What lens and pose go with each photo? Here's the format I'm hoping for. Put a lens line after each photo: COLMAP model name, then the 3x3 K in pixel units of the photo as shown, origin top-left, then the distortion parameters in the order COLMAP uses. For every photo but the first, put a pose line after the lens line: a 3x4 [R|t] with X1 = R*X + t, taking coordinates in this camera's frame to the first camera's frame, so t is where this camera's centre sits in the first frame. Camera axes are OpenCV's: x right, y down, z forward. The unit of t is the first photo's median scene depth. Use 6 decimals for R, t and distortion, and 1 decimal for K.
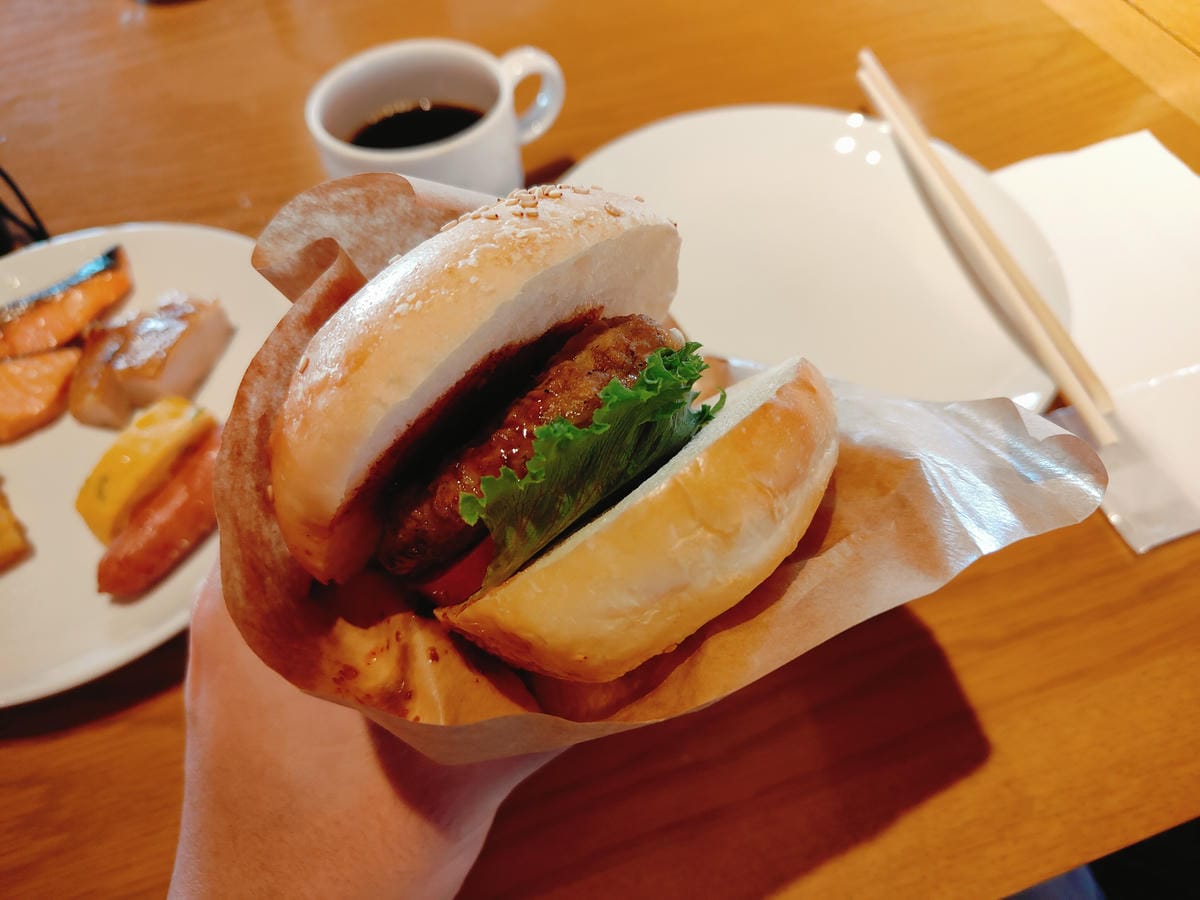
lens RADIAL K [[832.1, 0, 602.2], [0, 832.1, 451.7], [0, 0, 1]] dist [-0.005304, 0.001438]
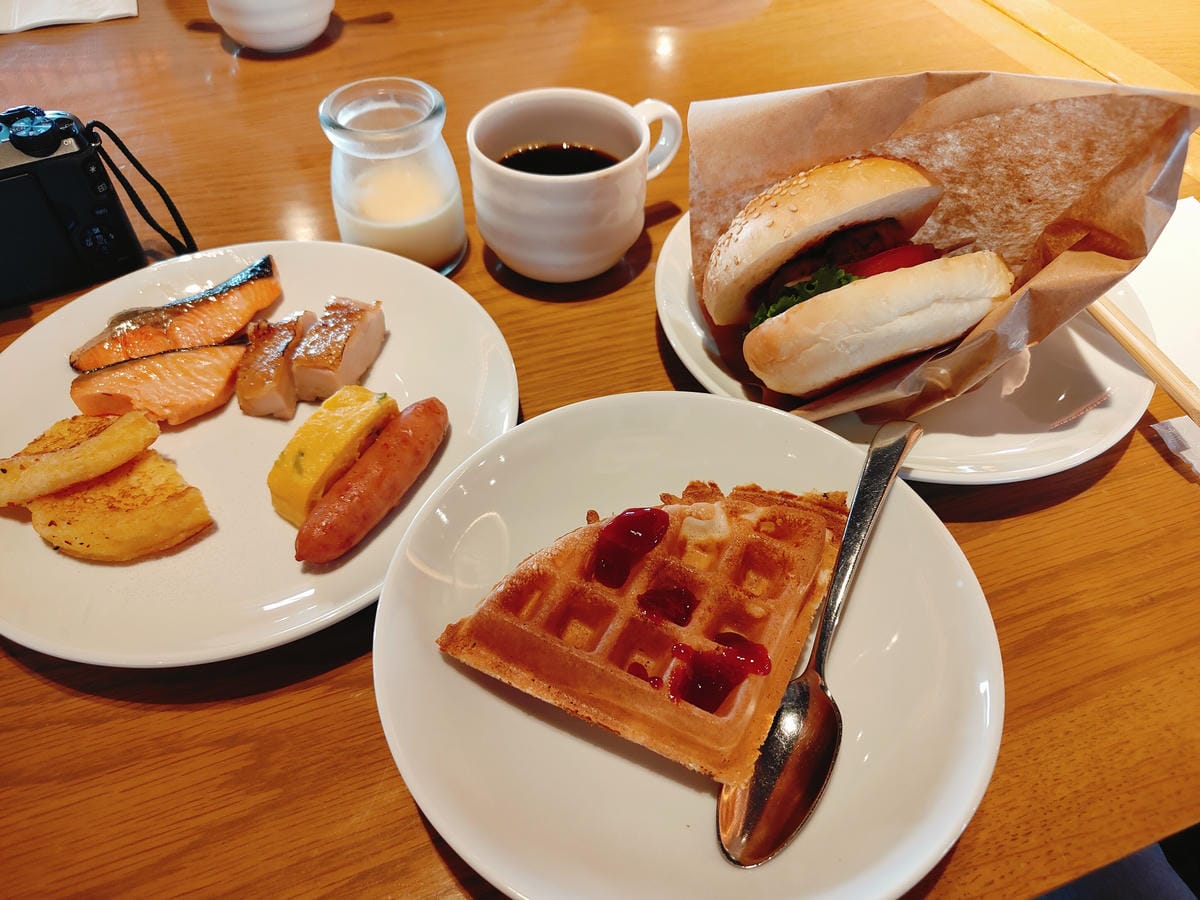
lens RADIAL K [[832.1, 0, 597.7], [0, 832.1, 449.6], [0, 0, 1]] dist [-0.005304, 0.001438]
pose [[0.998252, 0.012461, 0.057768, -0.281757], [-0.006265, 0.994323, -0.106216, 0.135377], [-0.058764, 0.105668, 0.992664, -0.064651]]
